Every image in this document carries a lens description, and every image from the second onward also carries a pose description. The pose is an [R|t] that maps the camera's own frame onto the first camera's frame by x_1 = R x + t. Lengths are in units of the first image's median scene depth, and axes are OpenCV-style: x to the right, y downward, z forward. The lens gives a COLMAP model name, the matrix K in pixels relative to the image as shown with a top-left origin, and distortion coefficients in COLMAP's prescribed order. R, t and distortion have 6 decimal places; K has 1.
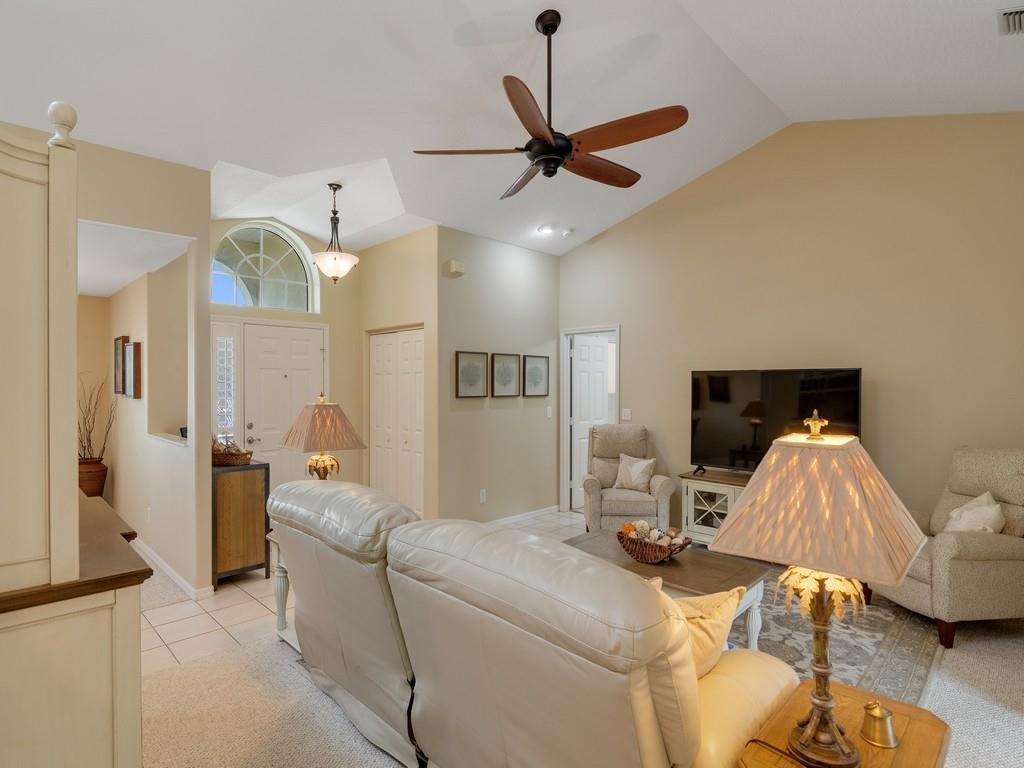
lens RADIAL K [[532.6, 0, 514.7], [0, 532.6, 388.2], [0, 0, 1]] dist [-0.001304, 0.000119]
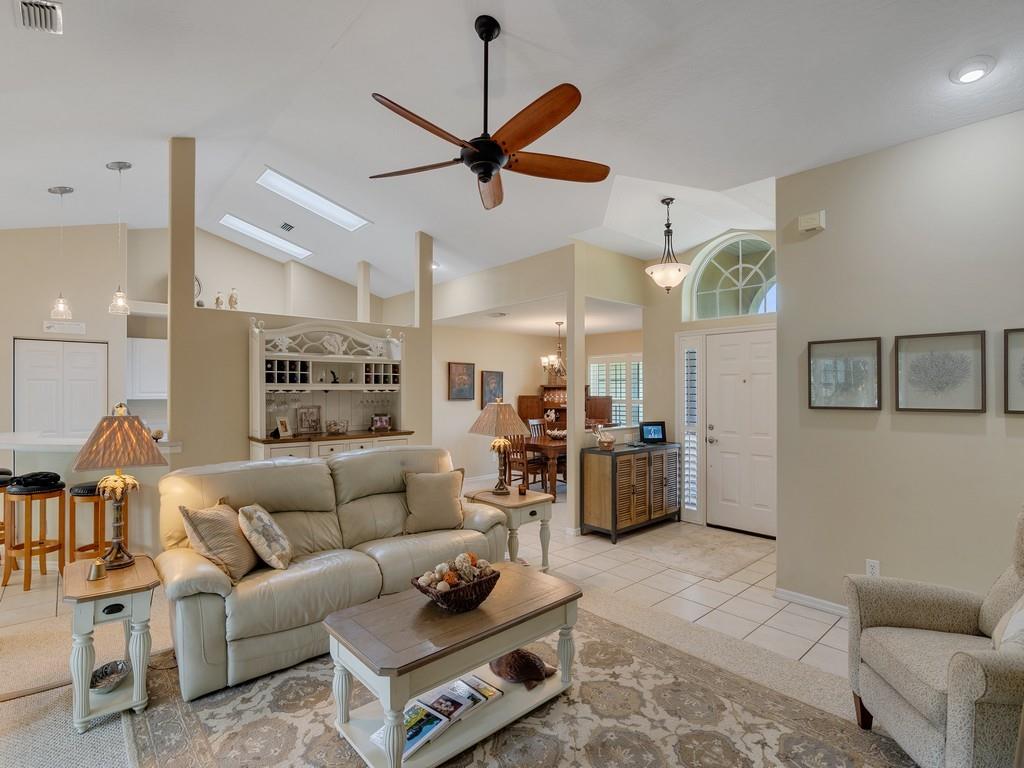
lens RADIAL K [[532.6, 0, 514.7], [0, 532.6, 388.2], [0, 0, 1]] dist [-0.001304, 0.000119]
pose [[-0.082741, -0.003454, -0.996565, 0.725757], [-0.004231, 0.999986, -0.003115, -0.005608], [0.996562, 0.003958, -0.082754, 0.784129]]
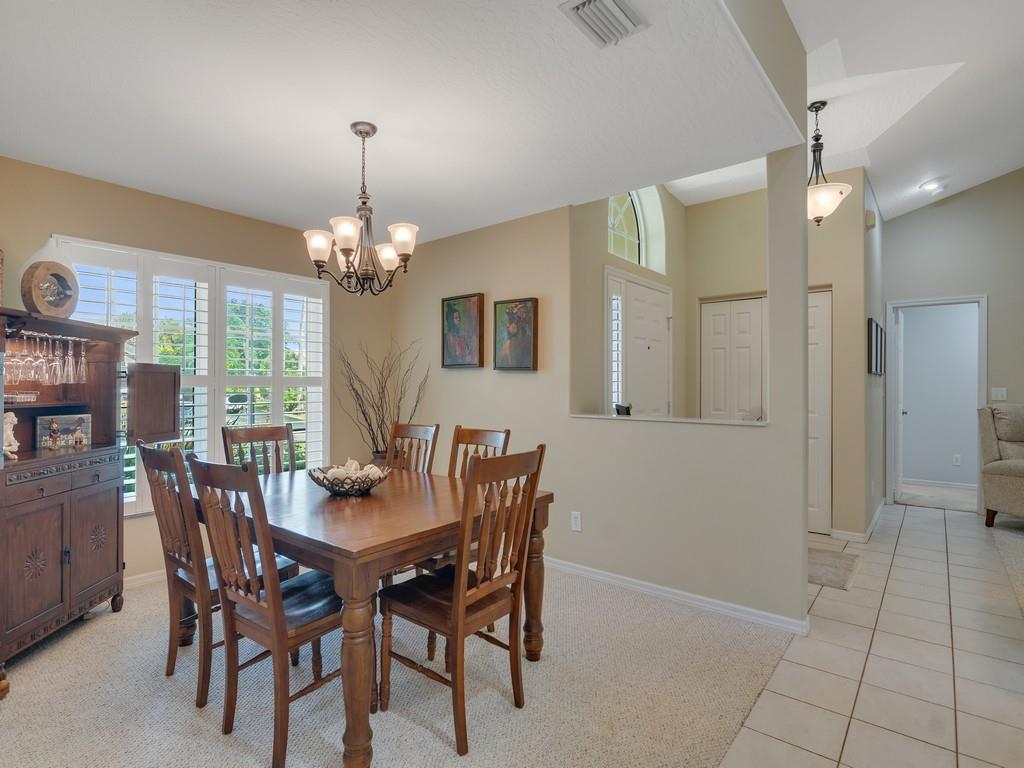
lens RADIAL K [[532.6, 0, 514.7], [0, 532.6, 388.2], [0, 0, 1]] dist [-0.001304, 0.000119]
pose [[0.994746, -0.001373, 0.102367, -0.876174], [0.002560, 0.999931, -0.011465, 0.059338], [-0.102344, 0.011667, 0.994681, 0.243939]]
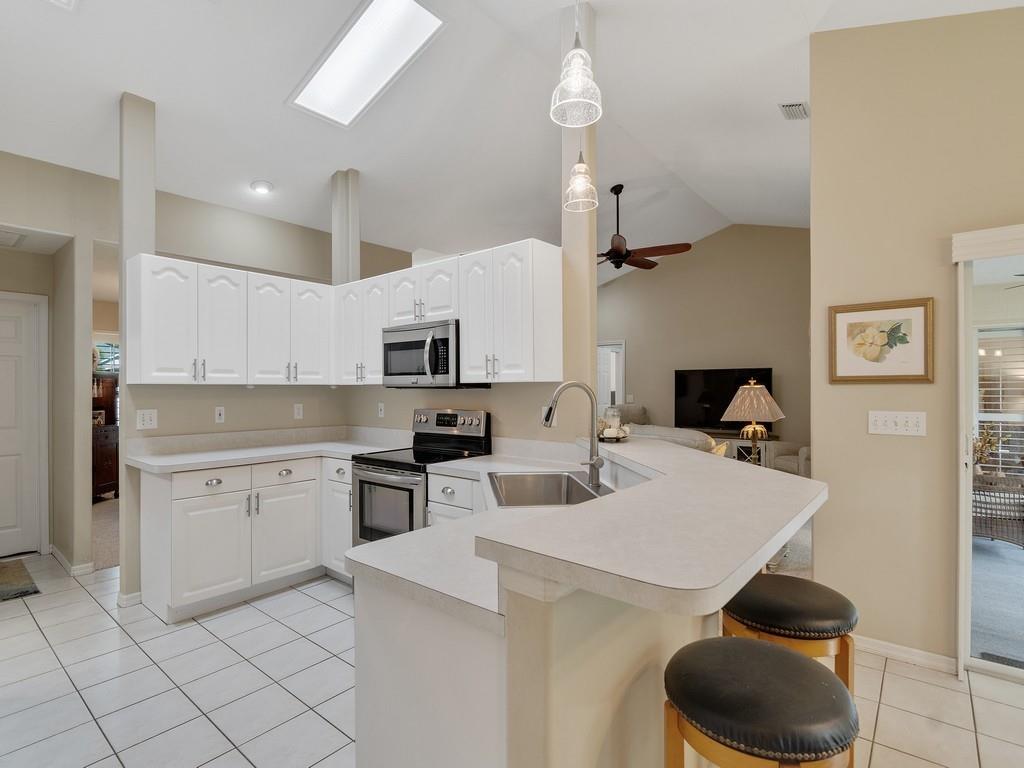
lens RADIAL K [[509.4, 0, 513.9], [0, 509.4, 390.5], [0, 0, 1]] dist [-0.000856, -0.000103]
pose [[0.995663, -0.003529, 0.092962, -0.333050], [0.003814, 0.999989, -0.002892, 0.035645], [-0.092951, 0.003234, 0.995665, -0.556394]]
